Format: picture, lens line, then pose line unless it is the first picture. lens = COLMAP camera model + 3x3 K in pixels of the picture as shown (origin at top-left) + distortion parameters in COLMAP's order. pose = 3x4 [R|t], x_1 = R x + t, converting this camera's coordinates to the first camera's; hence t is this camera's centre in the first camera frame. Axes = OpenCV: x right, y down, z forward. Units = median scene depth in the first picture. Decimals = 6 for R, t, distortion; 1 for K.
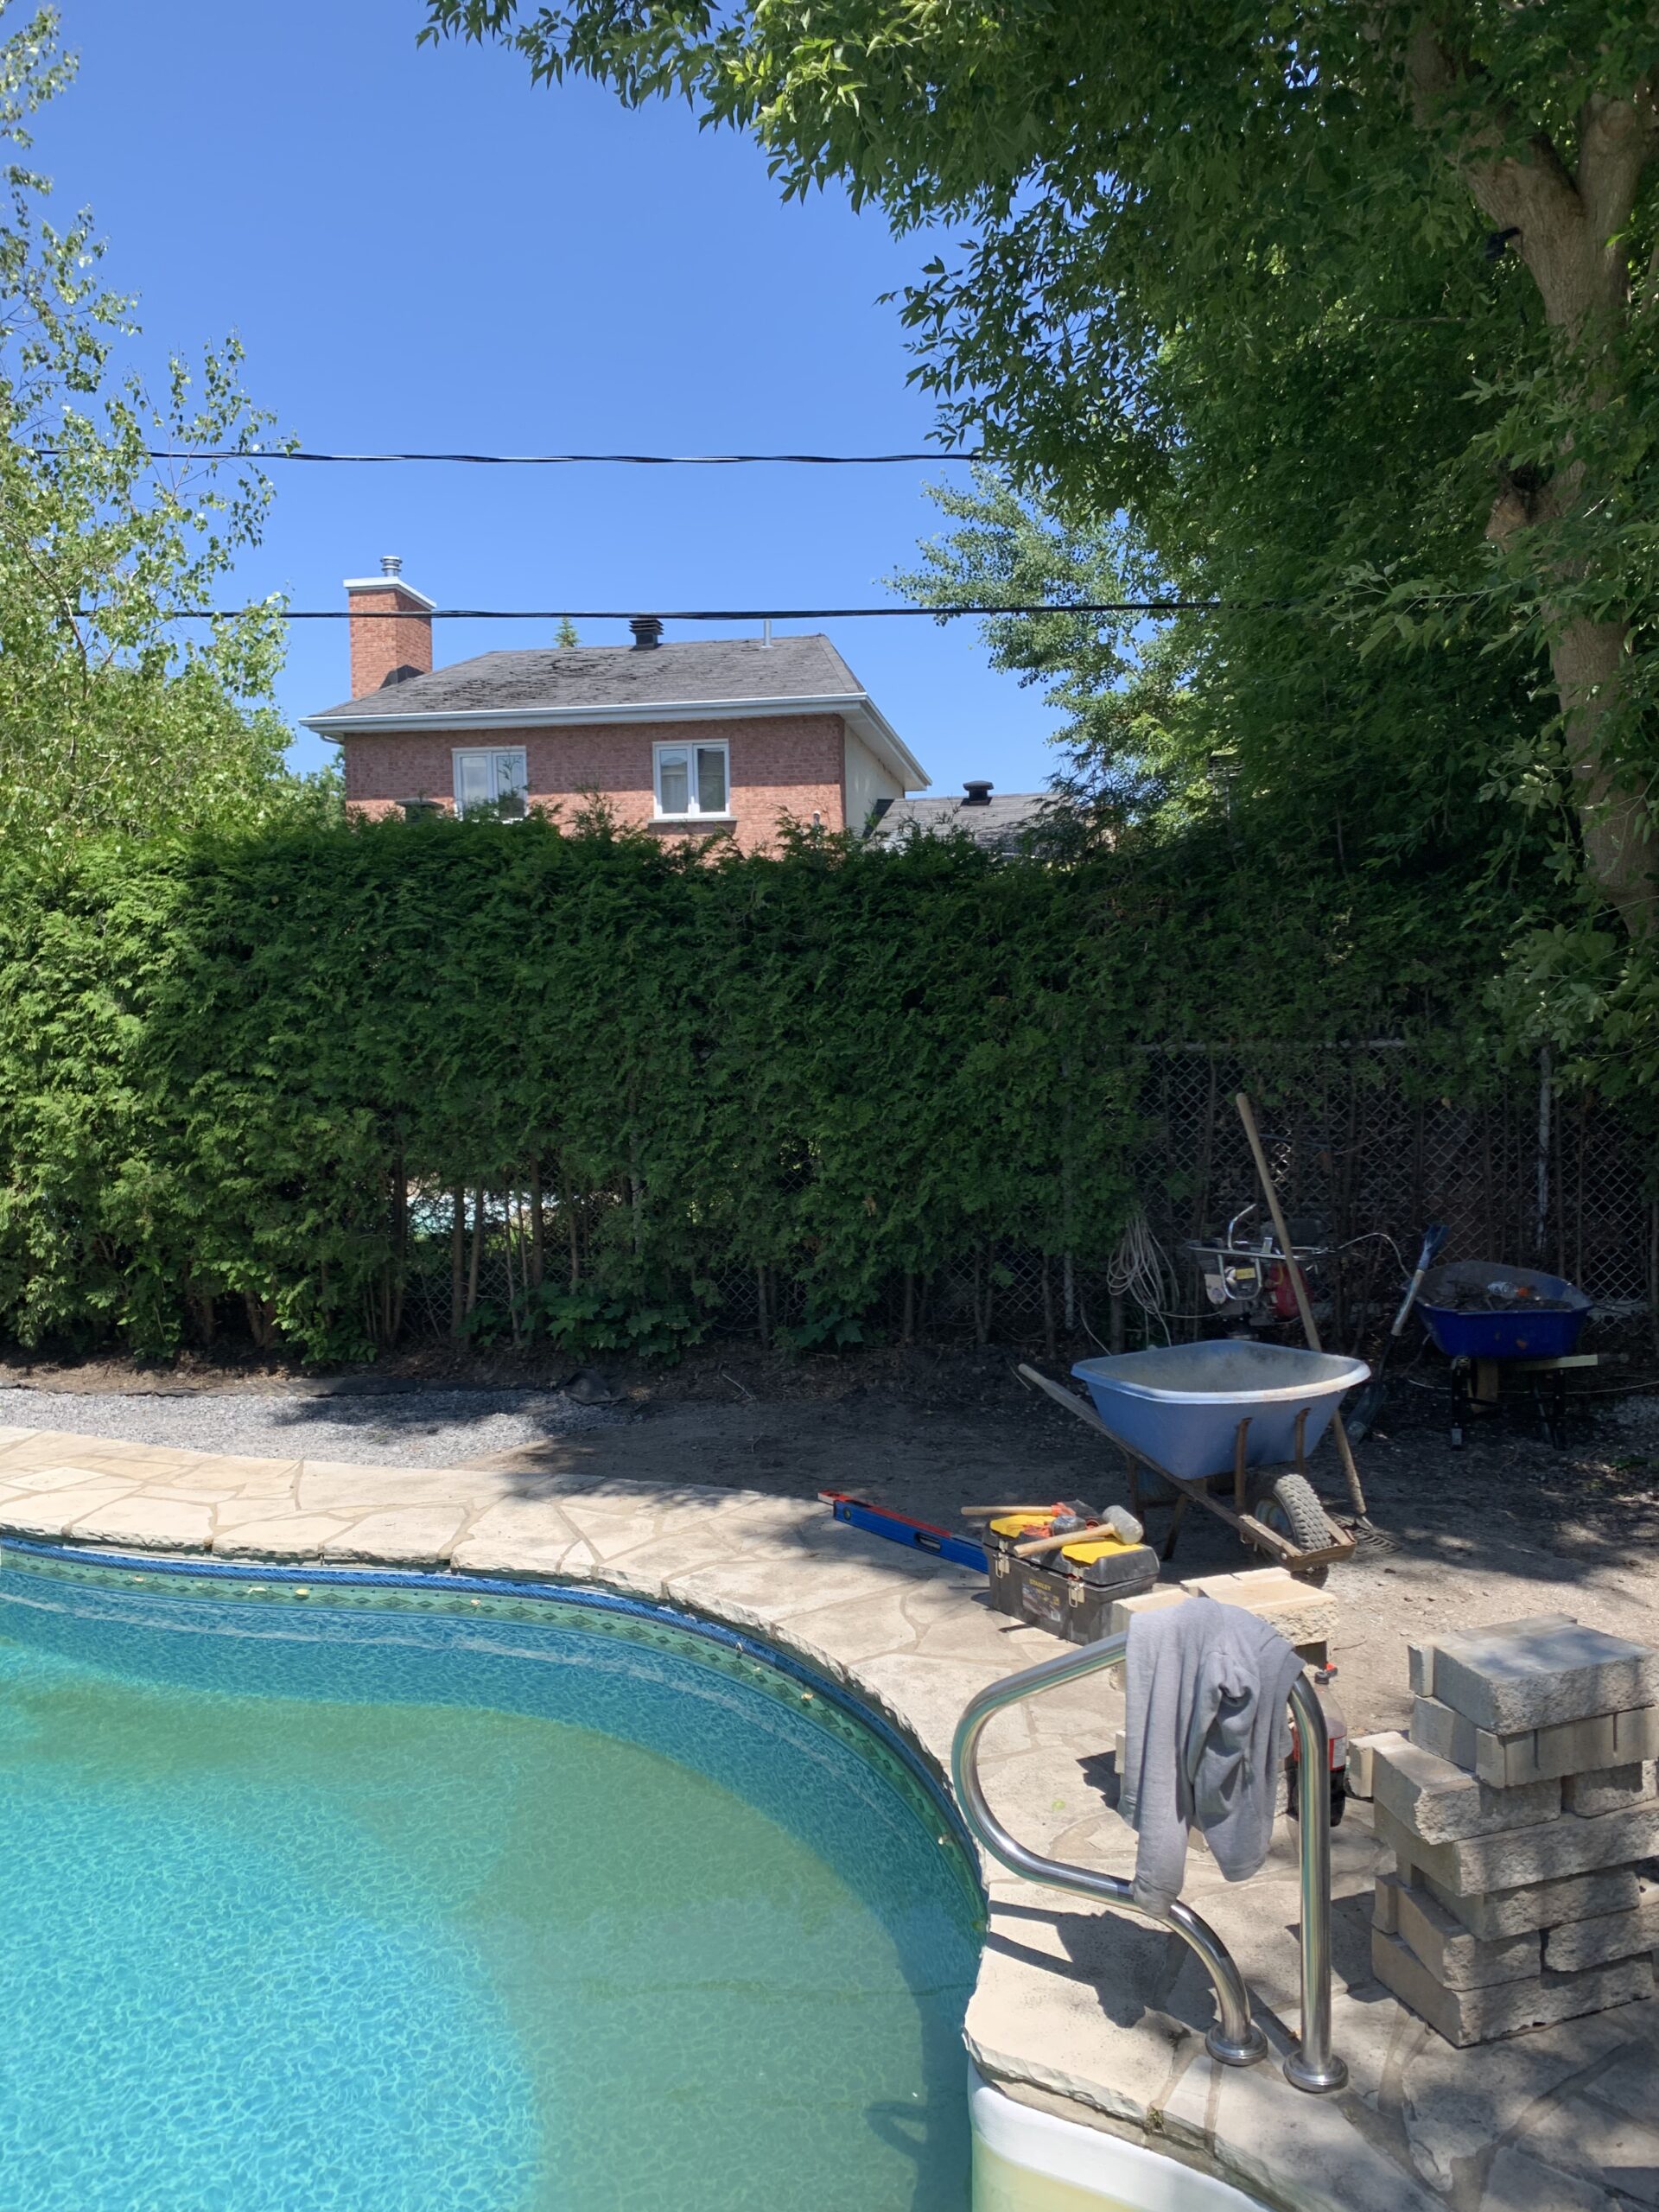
lens RADIAL K [[1659.4, 0, 881.4], [0, 1659.4, 1106.3], [0, 0, 1]] dist [0.003074, -0.003633]
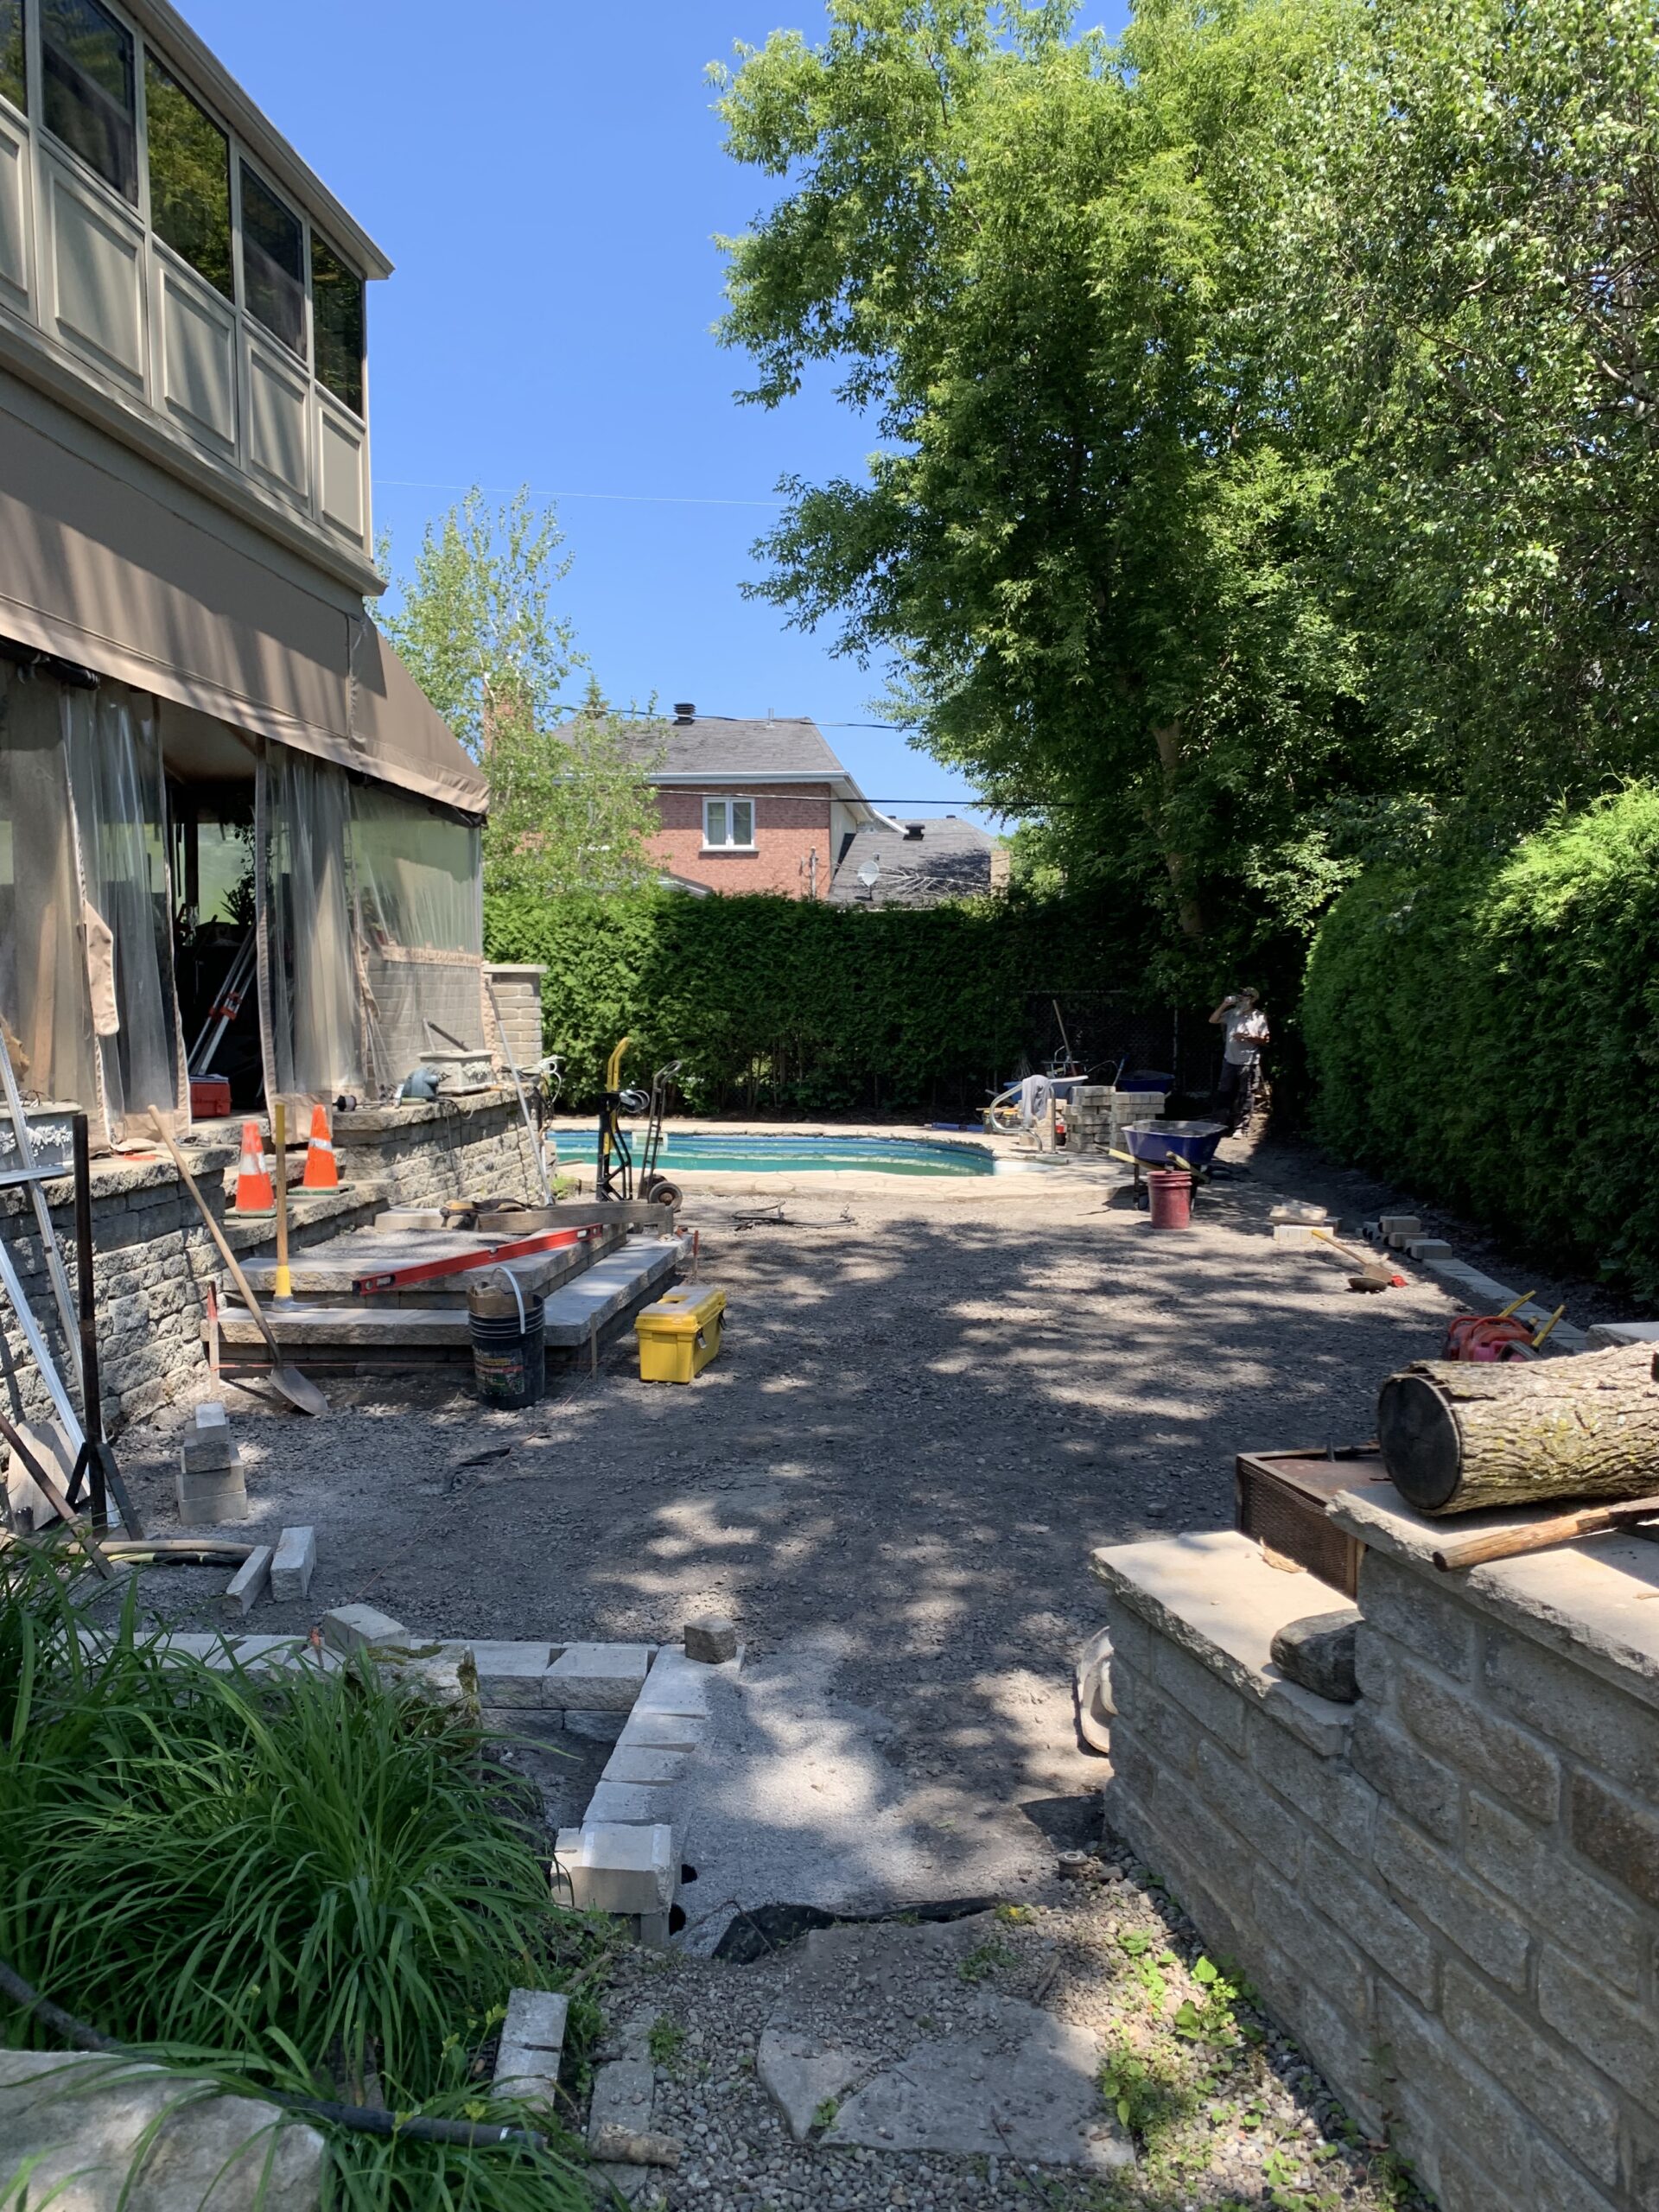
lens RADIAL K [[1685.7, 0, 838.7], [0, 1685.7, 1159.3], [0, 0, 1]] dist [0.121630, -0.001920]
pose [[0.998780, 0.010786, 0.048183, -0.257400], [-0.012906, 0.998952, 0.043906, 0.113251], [-0.047659, -0.044474, 0.997873, -1.617711]]
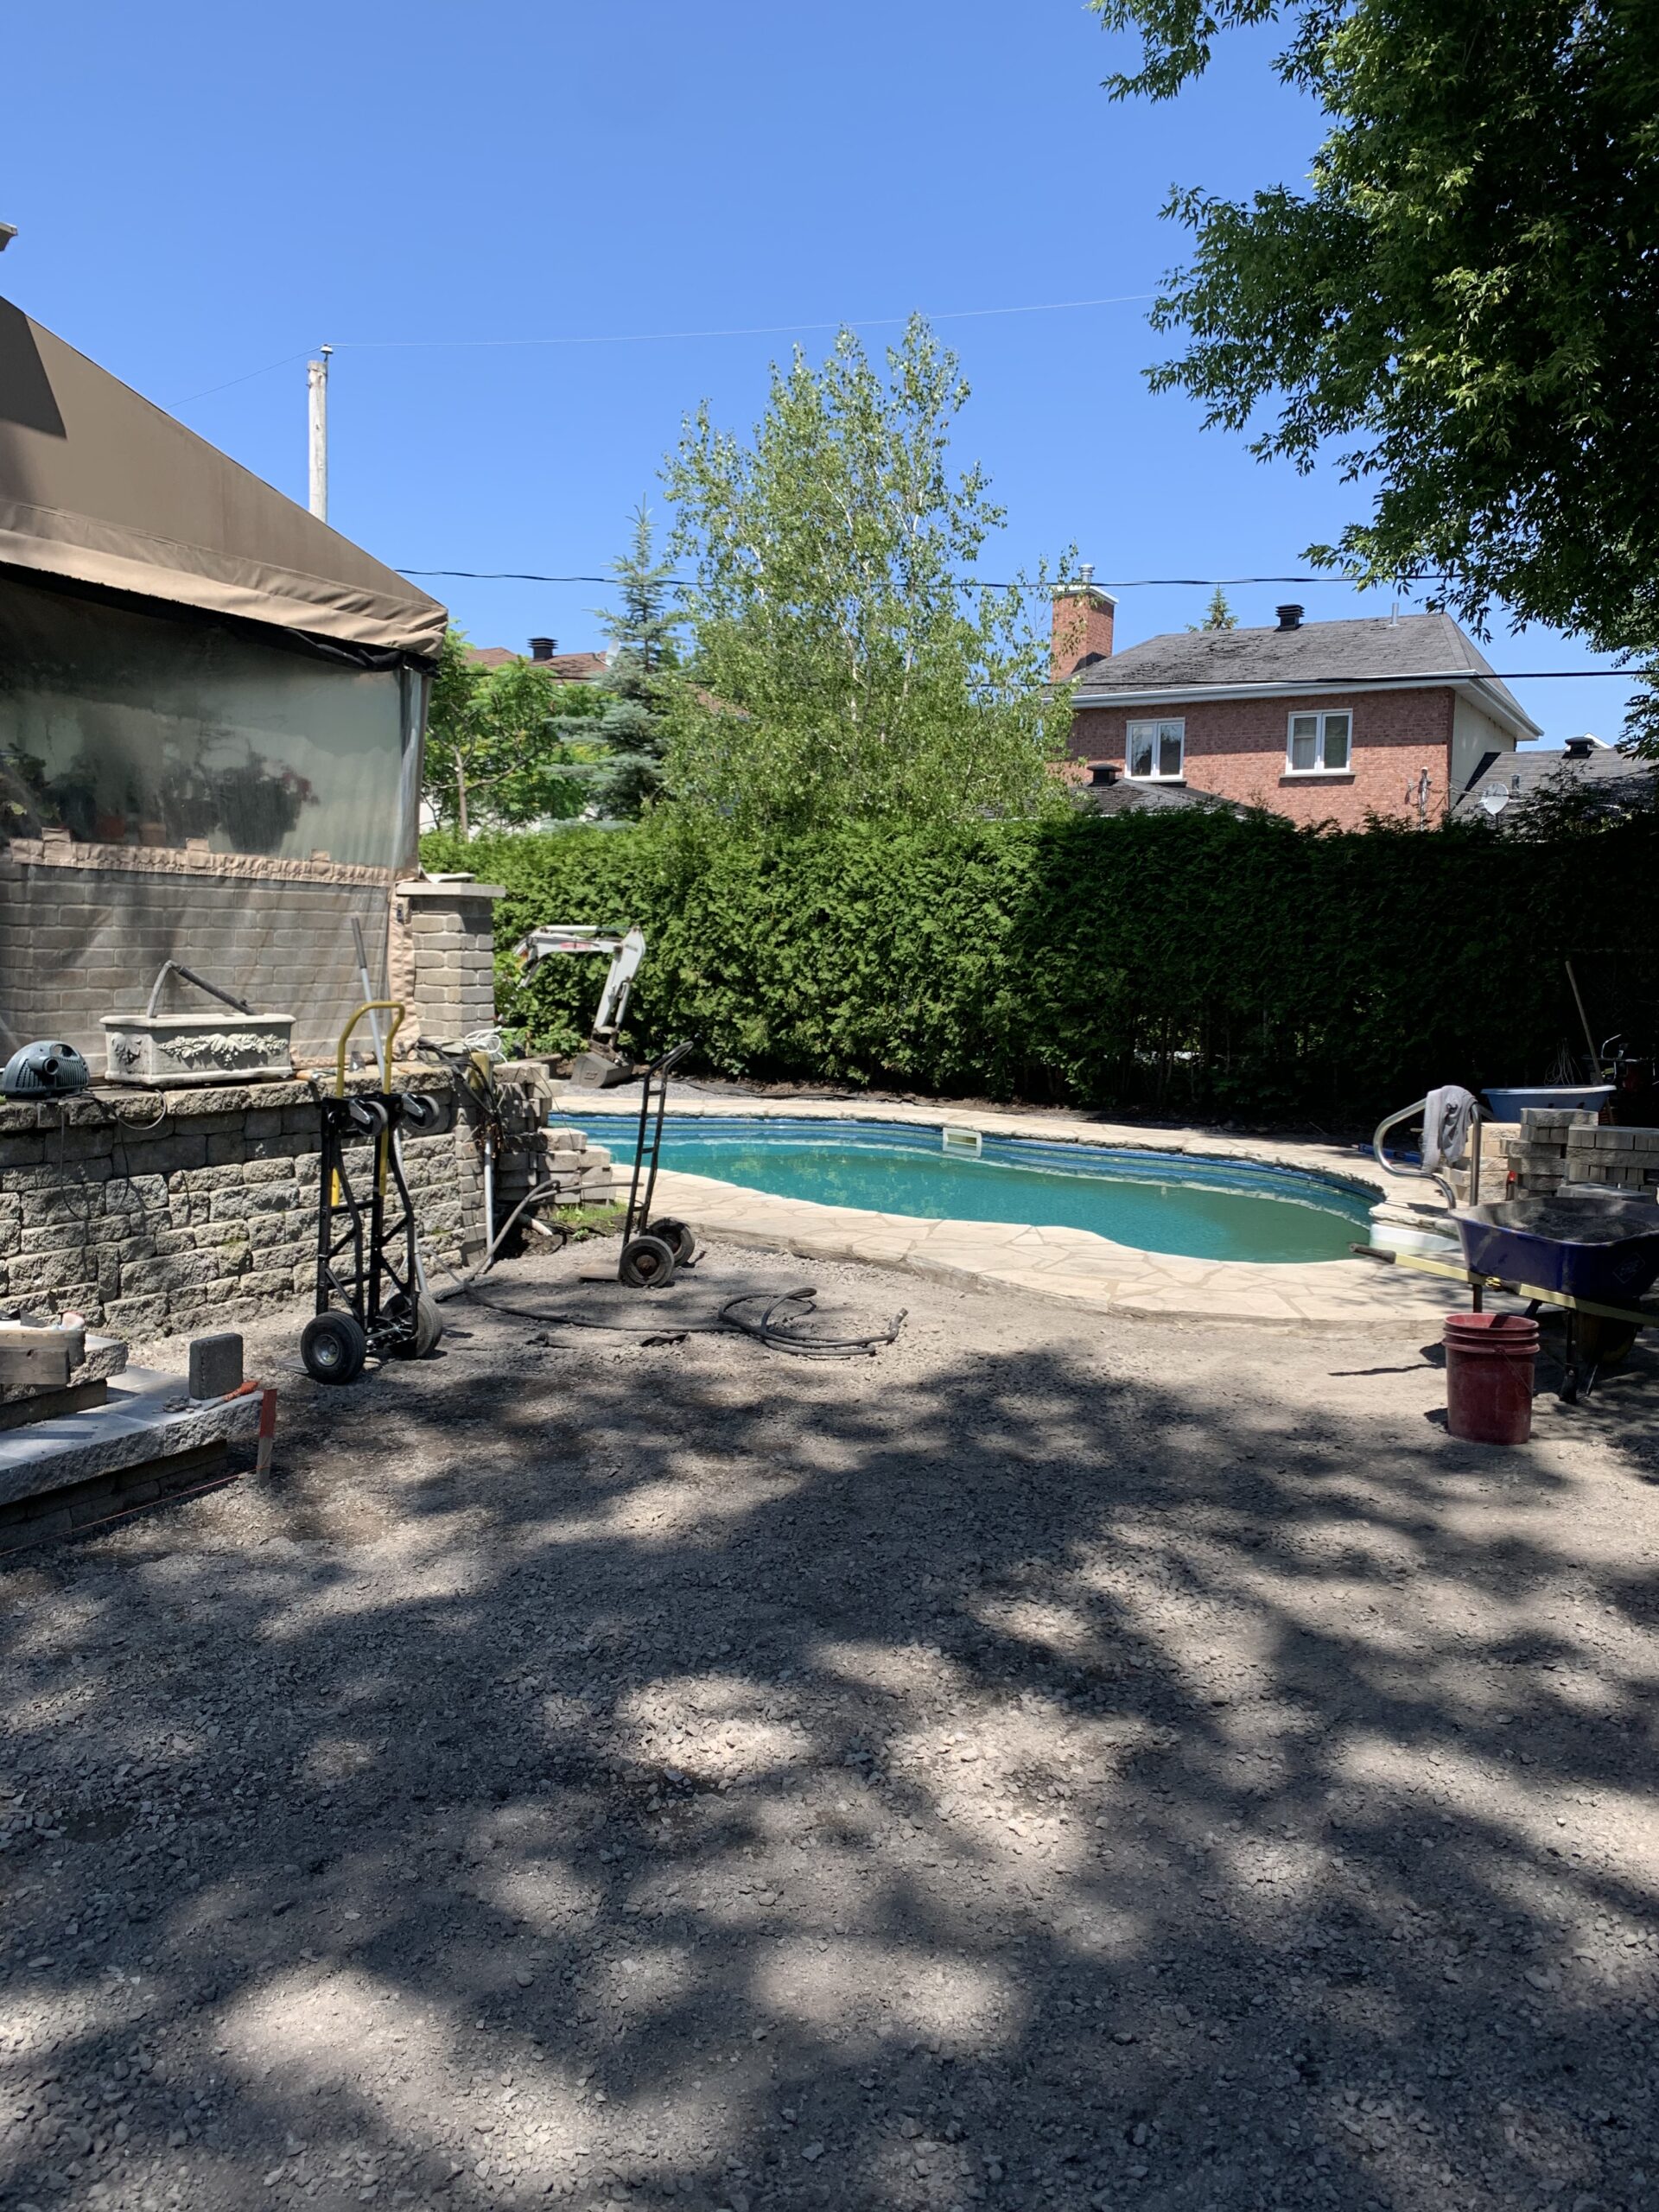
lens RADIAL K [[1677.4, 0, 862.4], [0, 1677.4, 1093.8], [0, 0, 1]] dist [0.180010, -0.273943]
pose [[0.932682, 0.065786, -0.354649, 0.105106], [-0.053424, 0.997578, 0.044549, 0.073836], [0.356720, -0.022603, 0.933938, -0.908680]]
